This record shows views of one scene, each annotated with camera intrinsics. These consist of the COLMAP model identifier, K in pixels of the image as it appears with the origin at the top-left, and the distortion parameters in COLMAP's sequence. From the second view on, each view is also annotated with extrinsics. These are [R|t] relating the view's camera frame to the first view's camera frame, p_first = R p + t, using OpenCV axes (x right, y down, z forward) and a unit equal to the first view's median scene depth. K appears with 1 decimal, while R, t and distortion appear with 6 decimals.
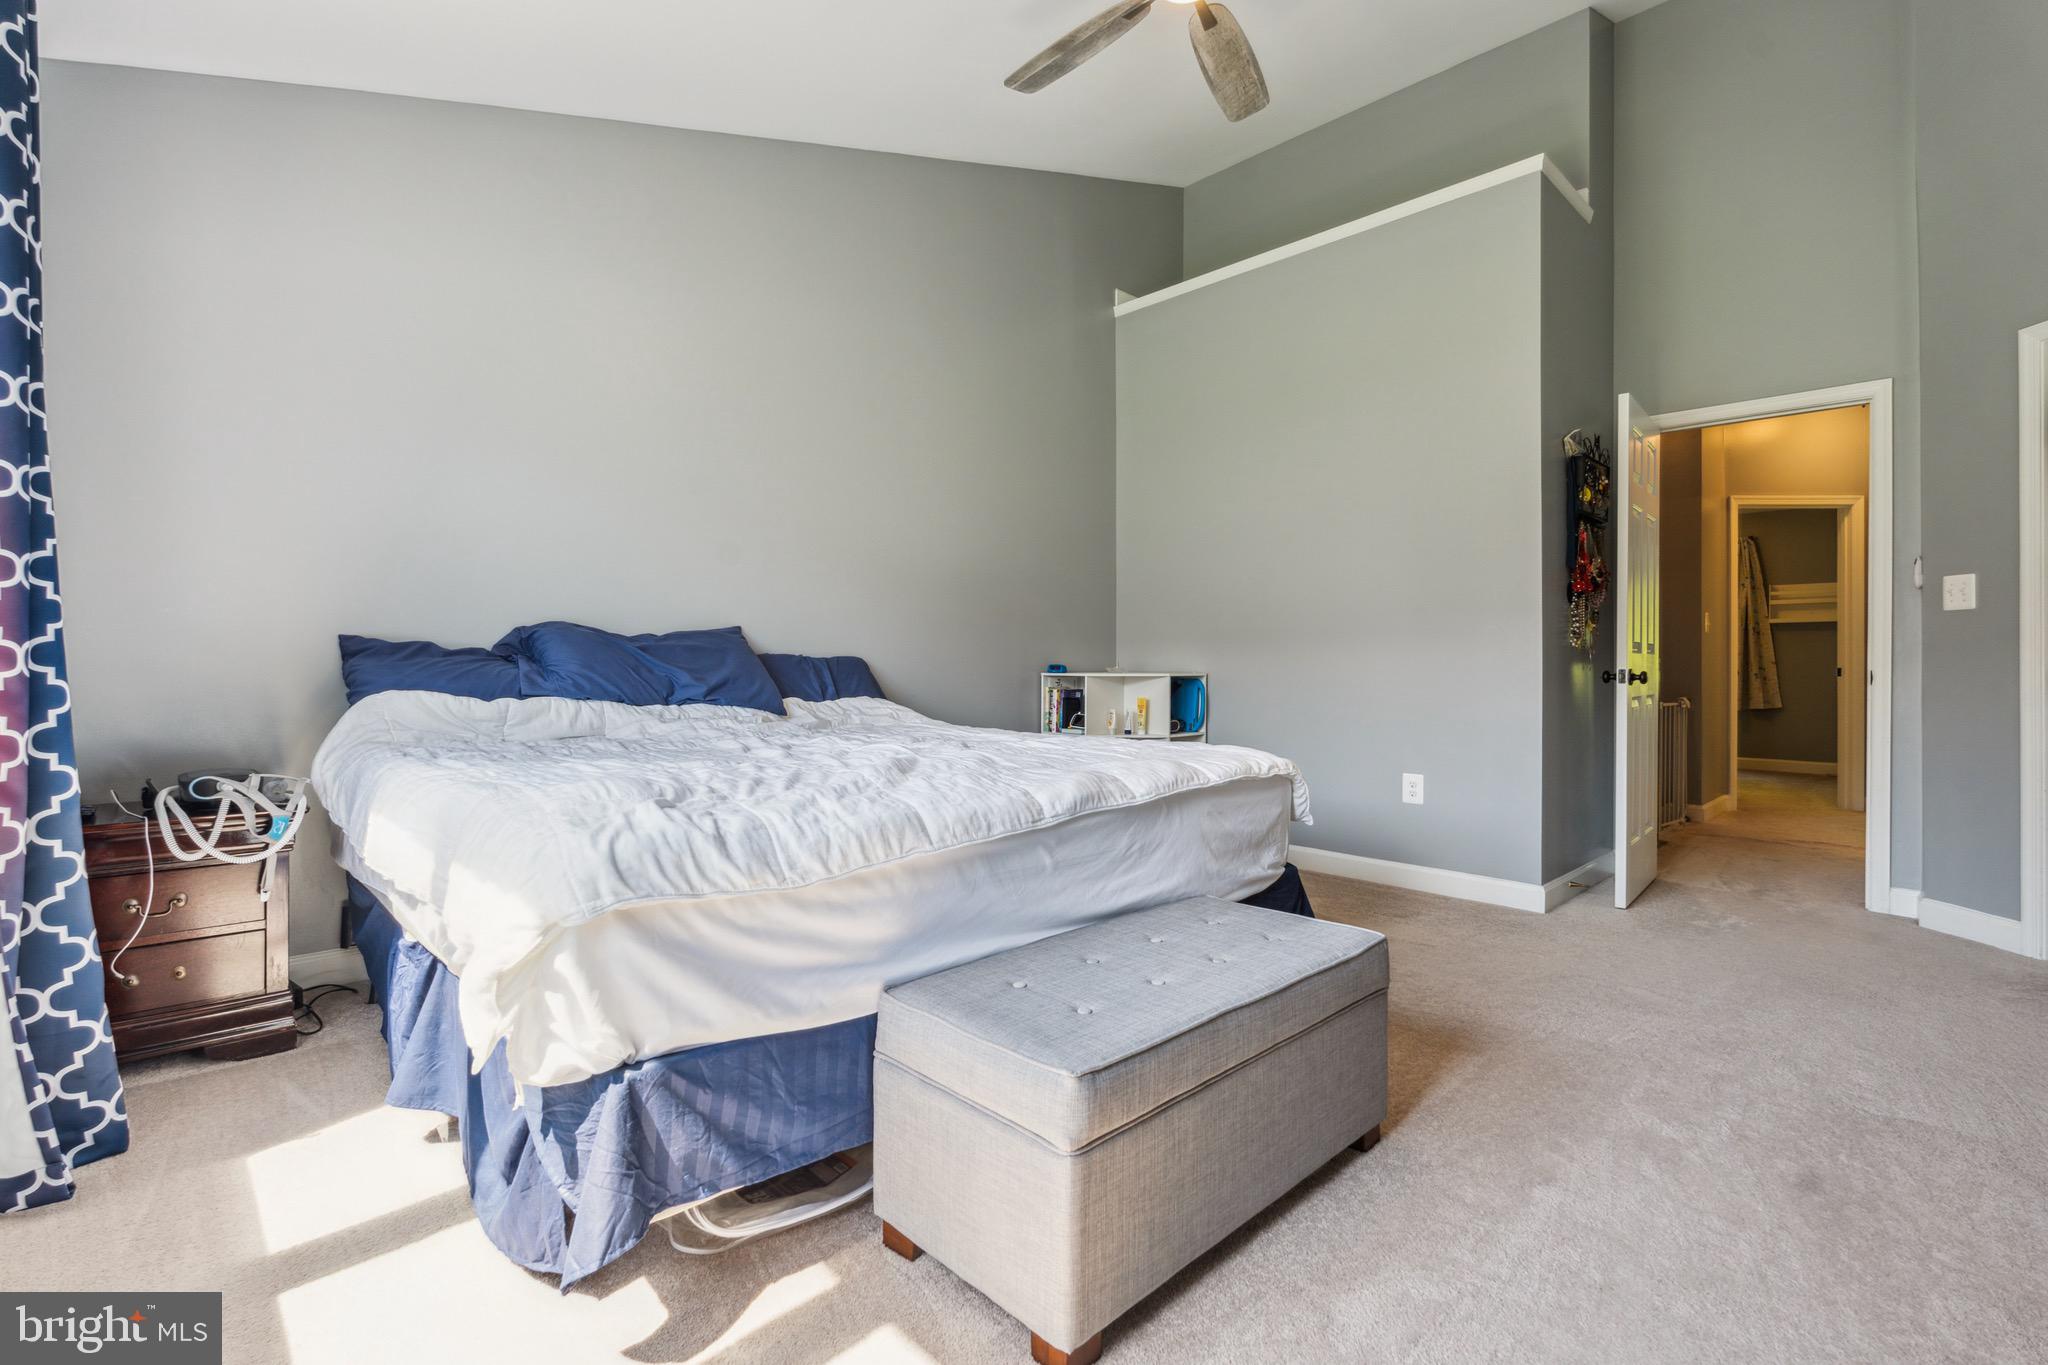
lens RADIAL K [[942.8, 0, 1029.8], [0, 942.8, 675.7], [0, 0, 1]] dist [-0.003502, -0.001221]
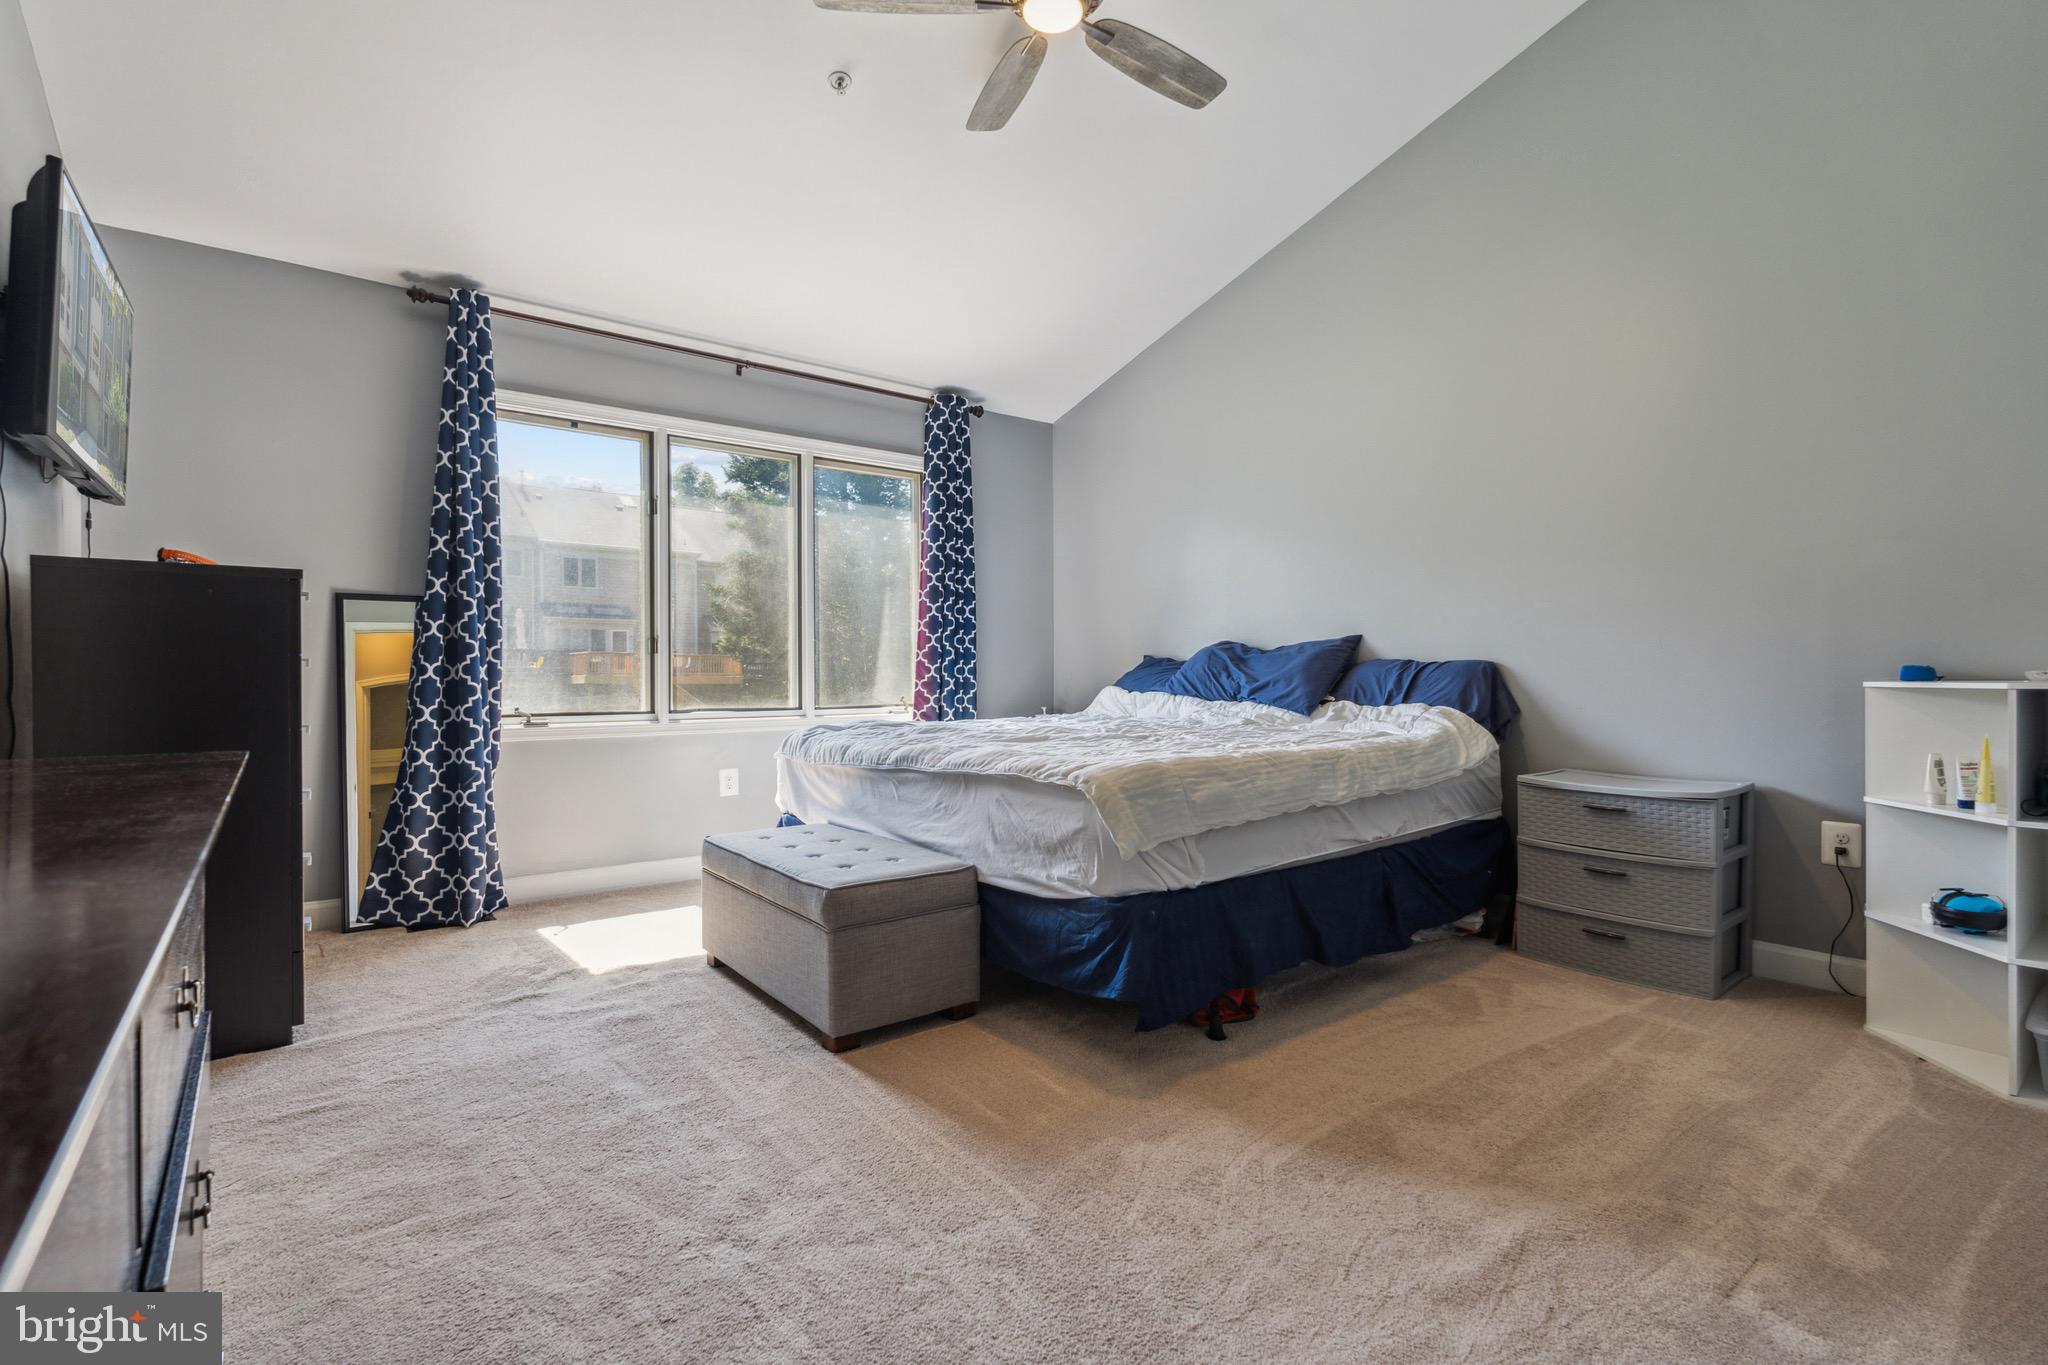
lens RADIAL K [[942.8, 0, 1030.1], [0, 942.8, 675.4], [0, 0, 1]] dist [-0.003502, -0.001221]
pose [[-0.118617, -0.003674, -0.992933, 1.256582], [-0.007994, 0.999964, -0.002745, 0.000052], [0.992908, 0.007612, -0.118642, 1.129601]]
